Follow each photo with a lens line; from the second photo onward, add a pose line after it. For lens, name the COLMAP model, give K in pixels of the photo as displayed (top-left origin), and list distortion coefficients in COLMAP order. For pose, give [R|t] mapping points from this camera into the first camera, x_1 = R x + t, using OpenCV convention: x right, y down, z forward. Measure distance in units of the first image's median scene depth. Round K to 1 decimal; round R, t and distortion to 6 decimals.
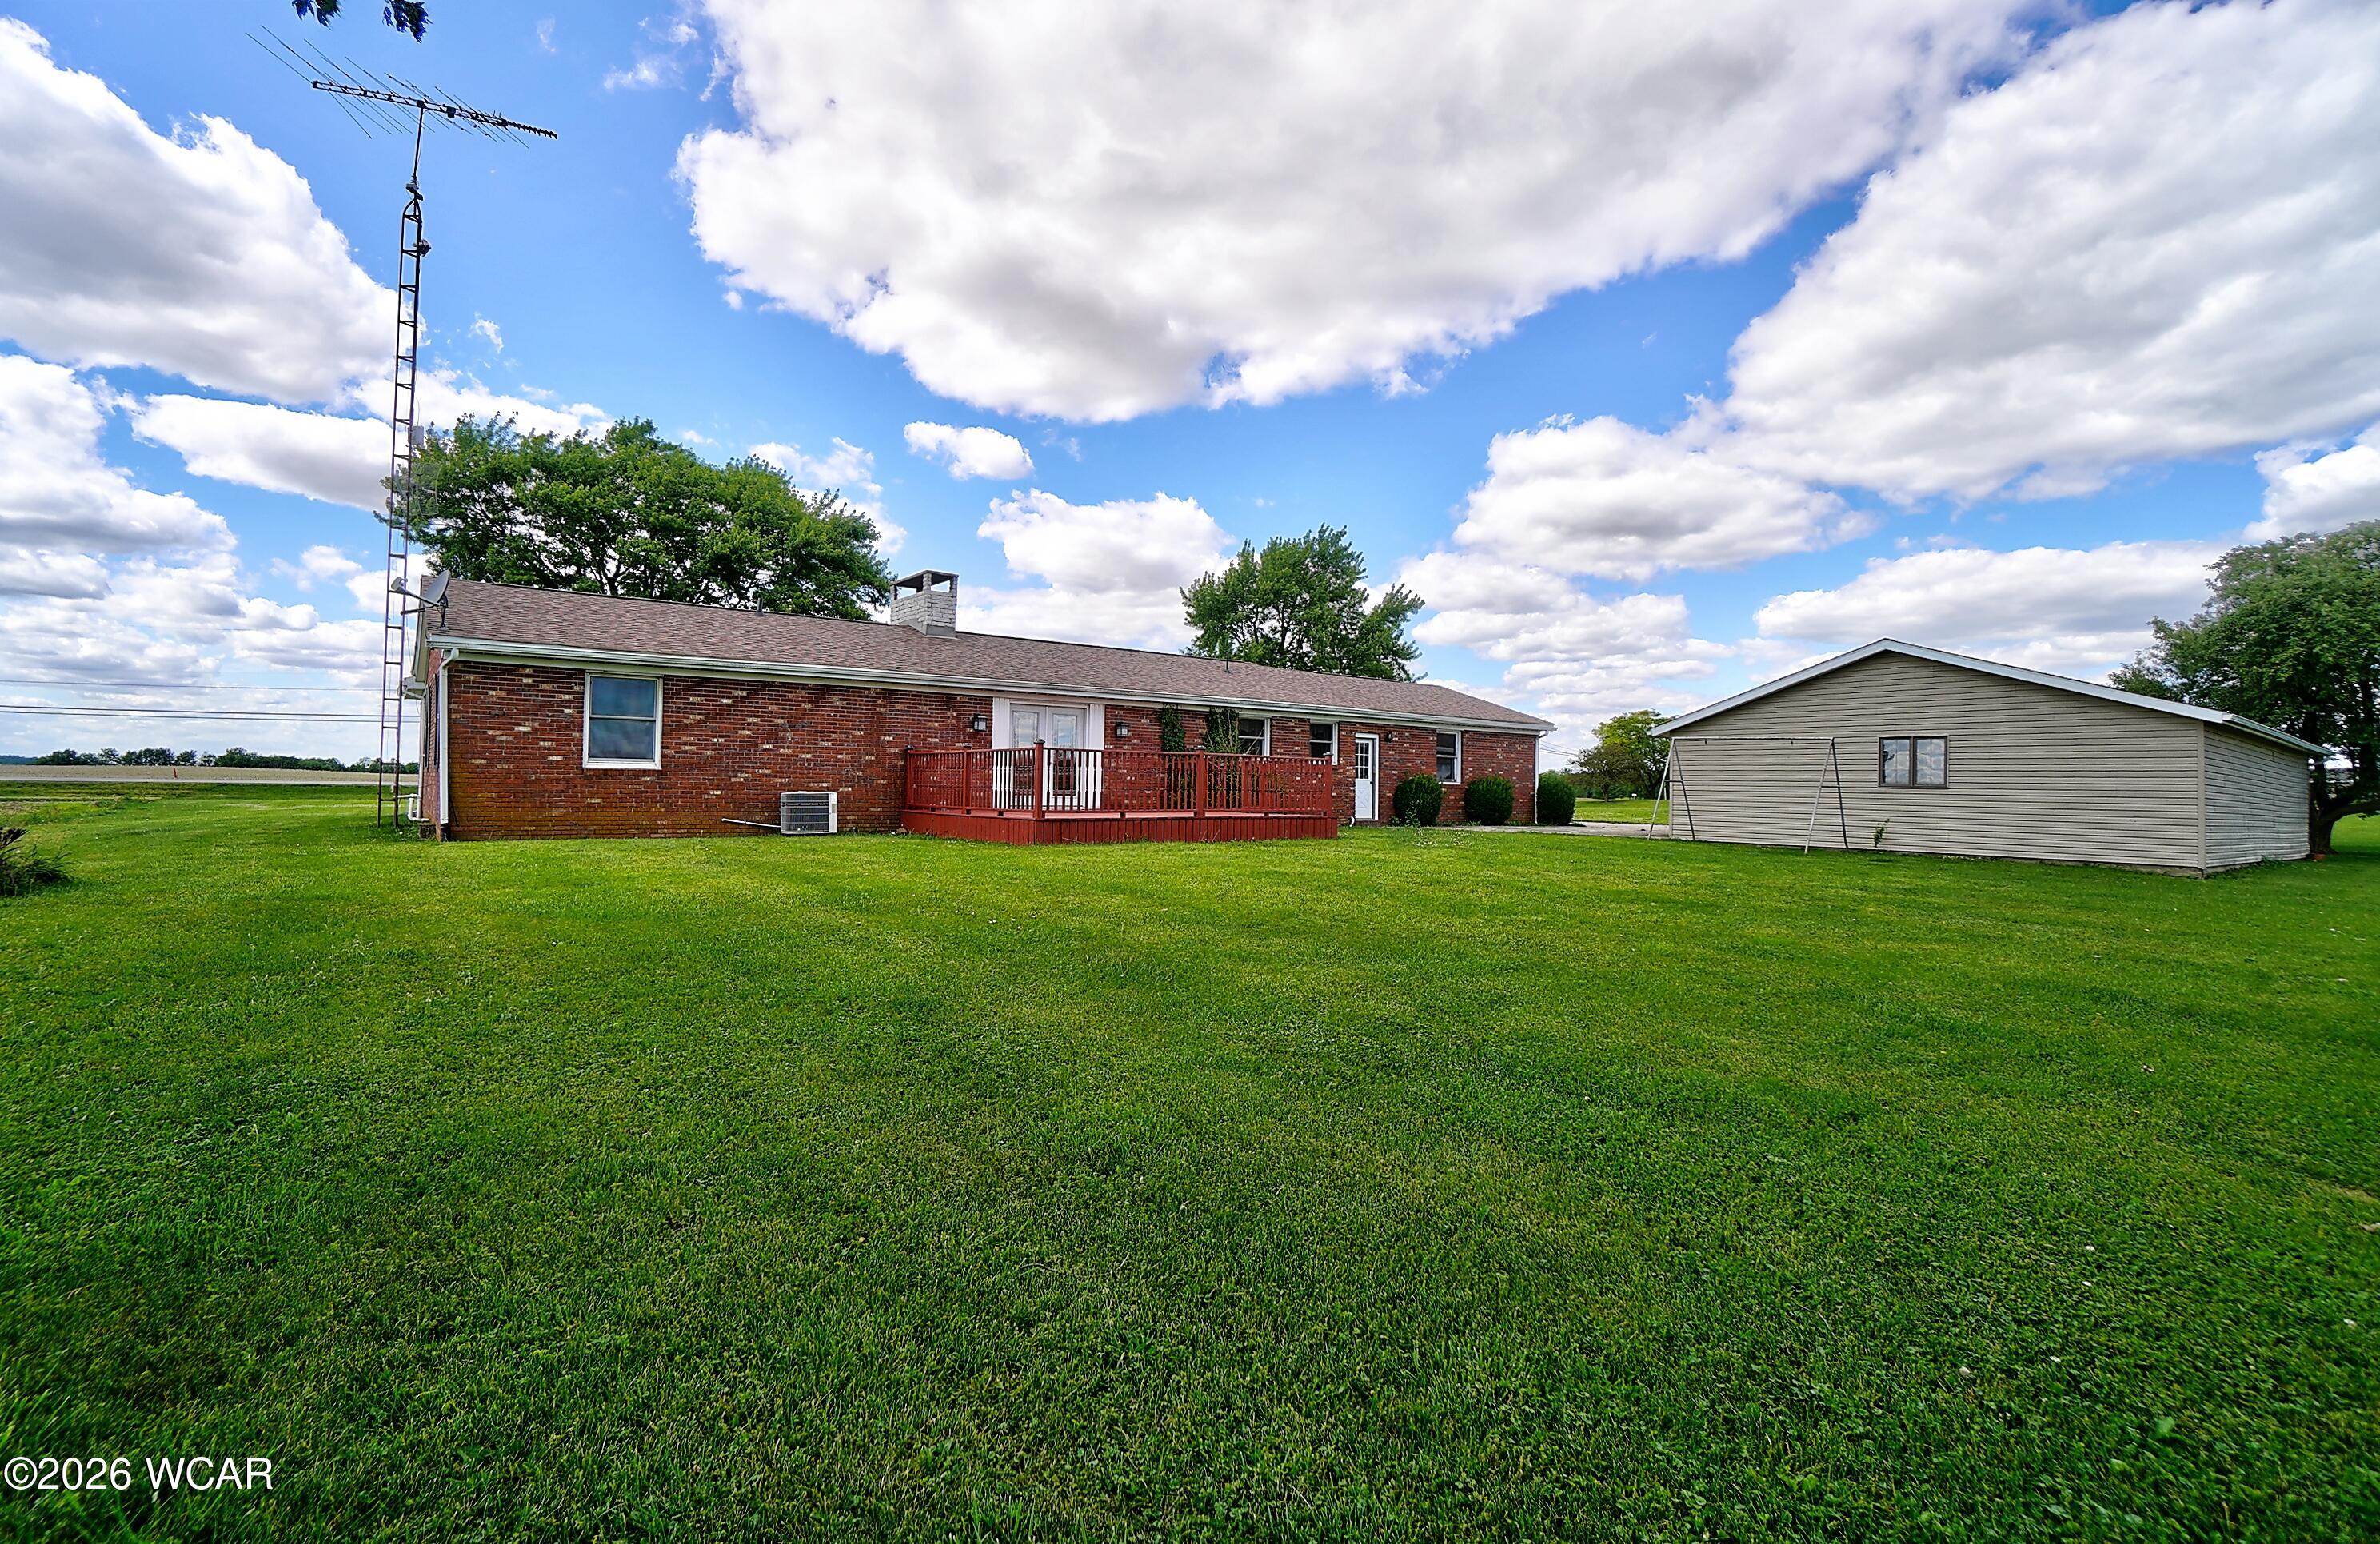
lens RADIAL K [[1063.4, 0, 1190.0], [0, 1063.4, 772.0], [0, 0, 1]] dist [-0.043976, -0.000175]
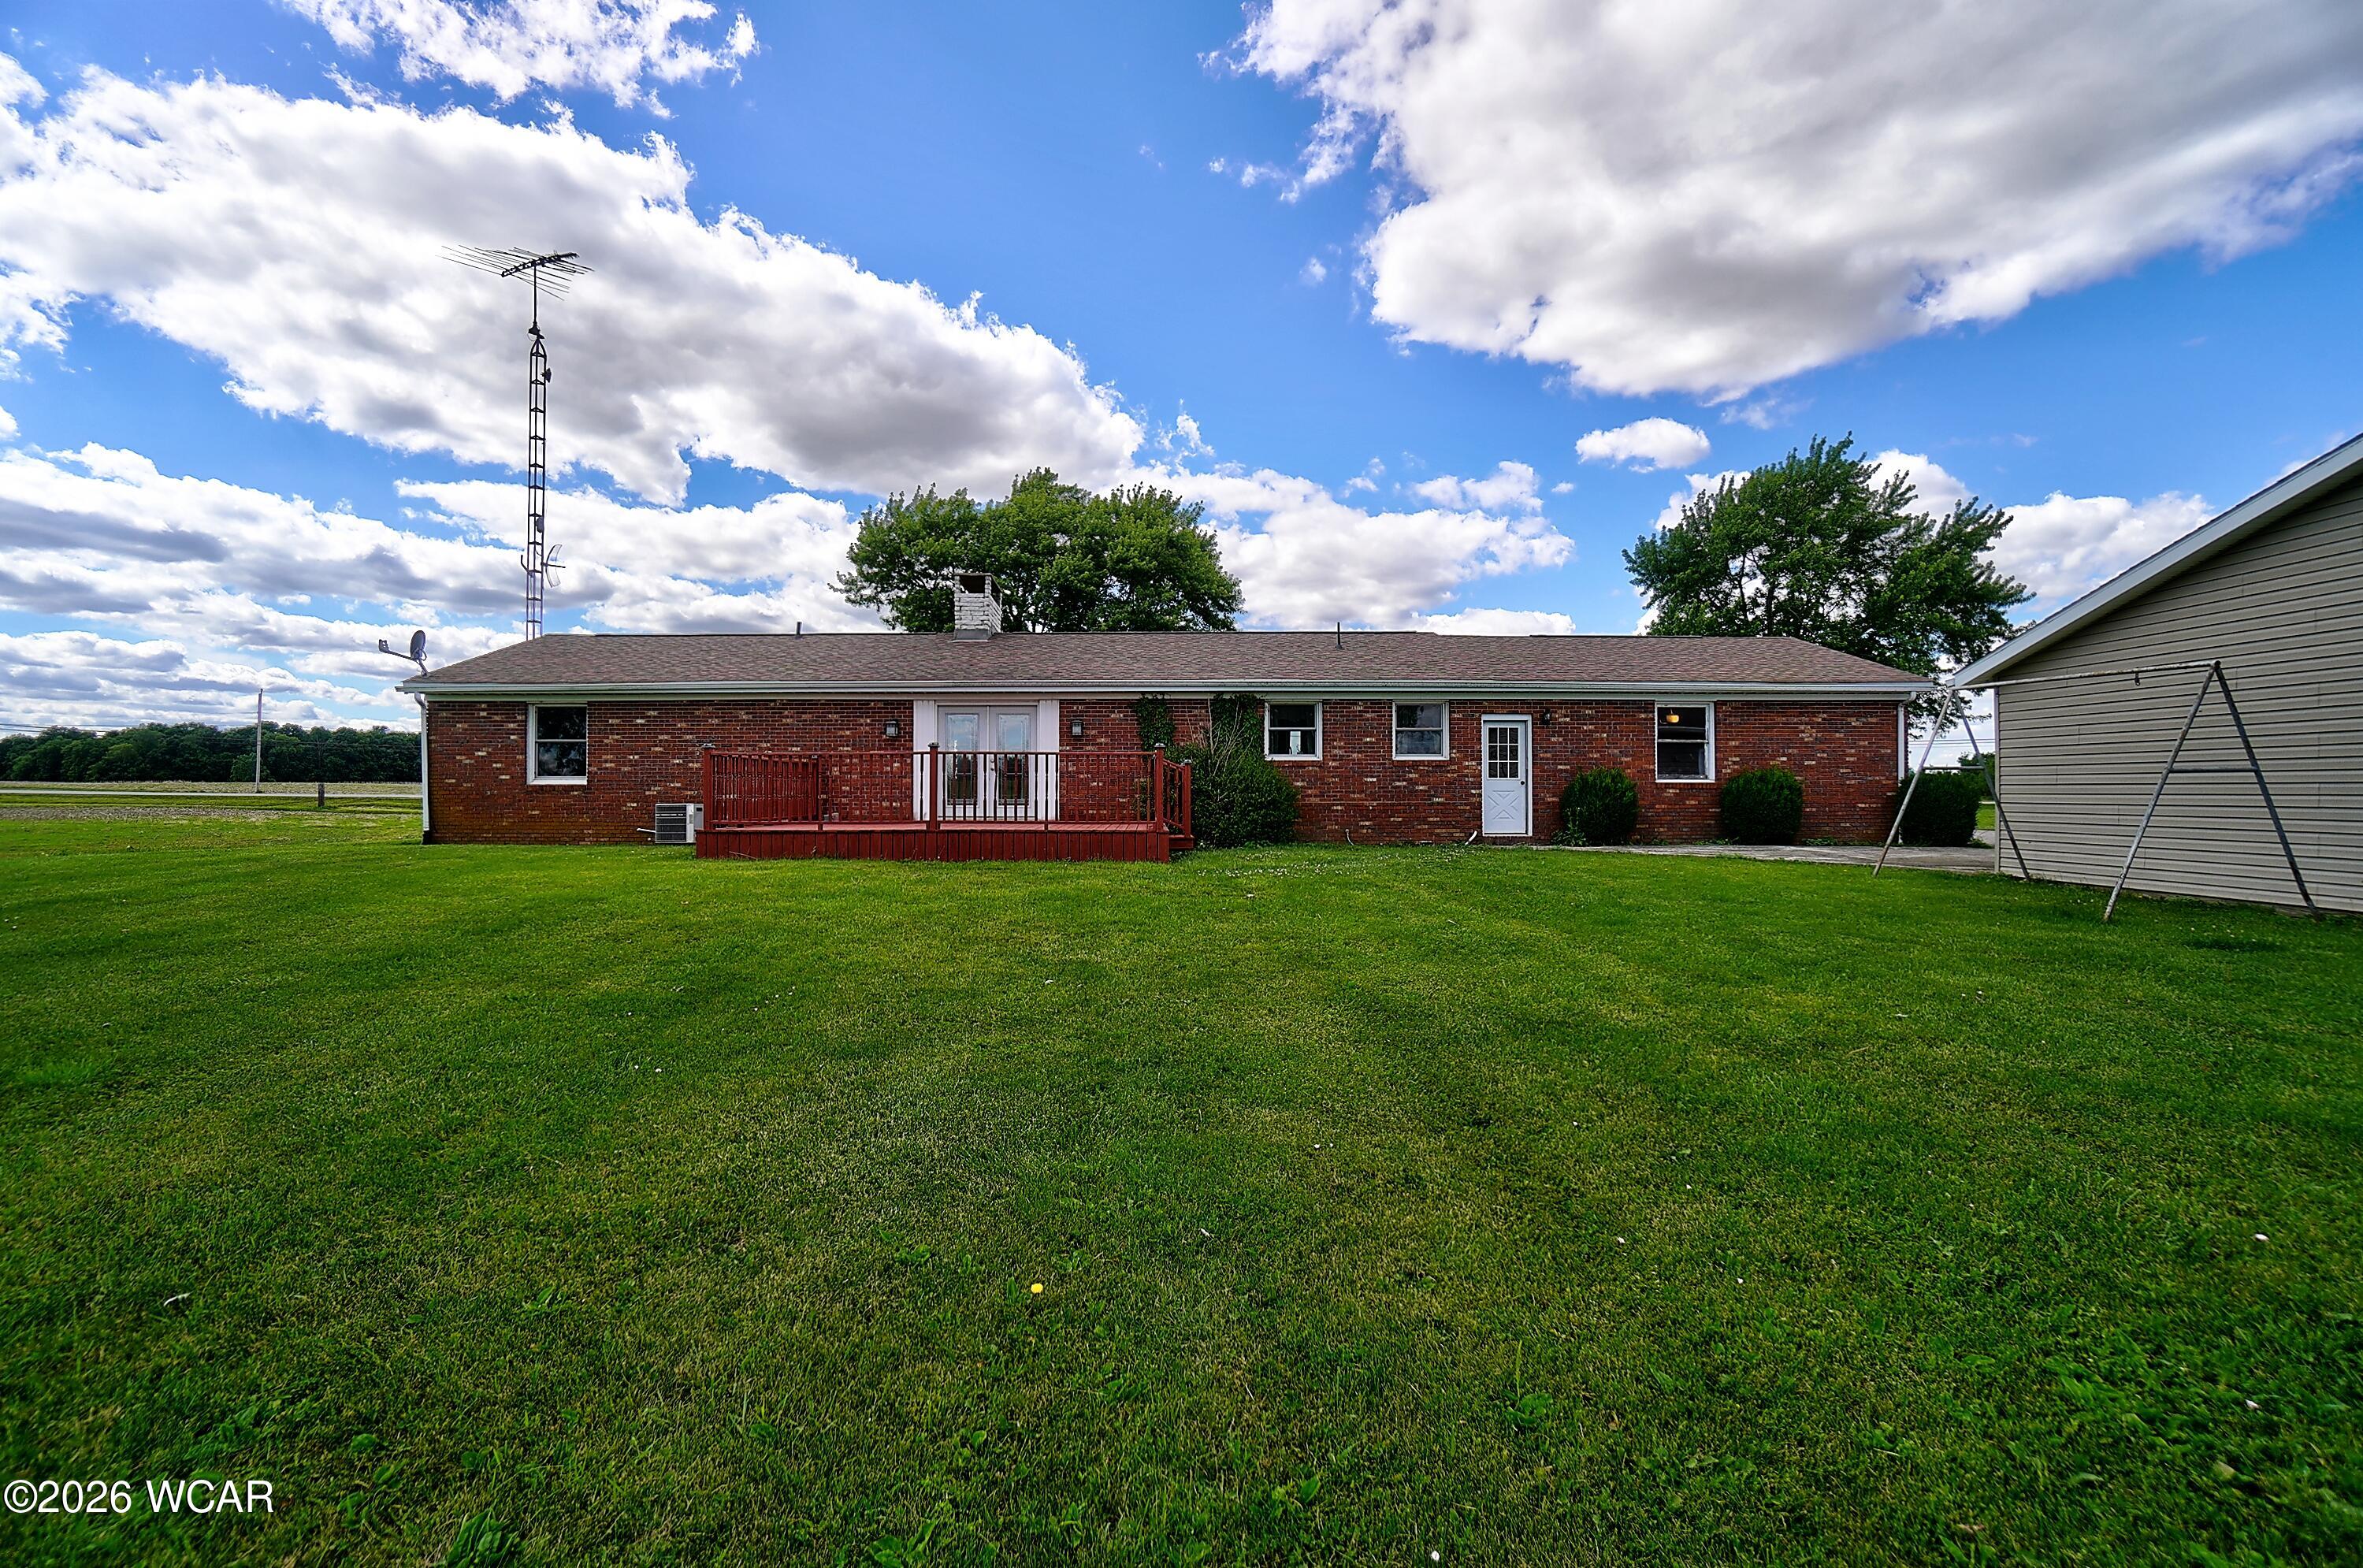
lens RADIAL K [[1033.4, 0, 1181.5], [0, 1033.4, 784.0], [0, 0, 1]] dist [-0.057193, 0.012086]
pose [[0.797617, -0.019447, -0.602851, 0.444244], [0.020793, 0.999773, -0.004740, 0.010163], [0.602806, -0.008754, 0.797840, 0.342513]]
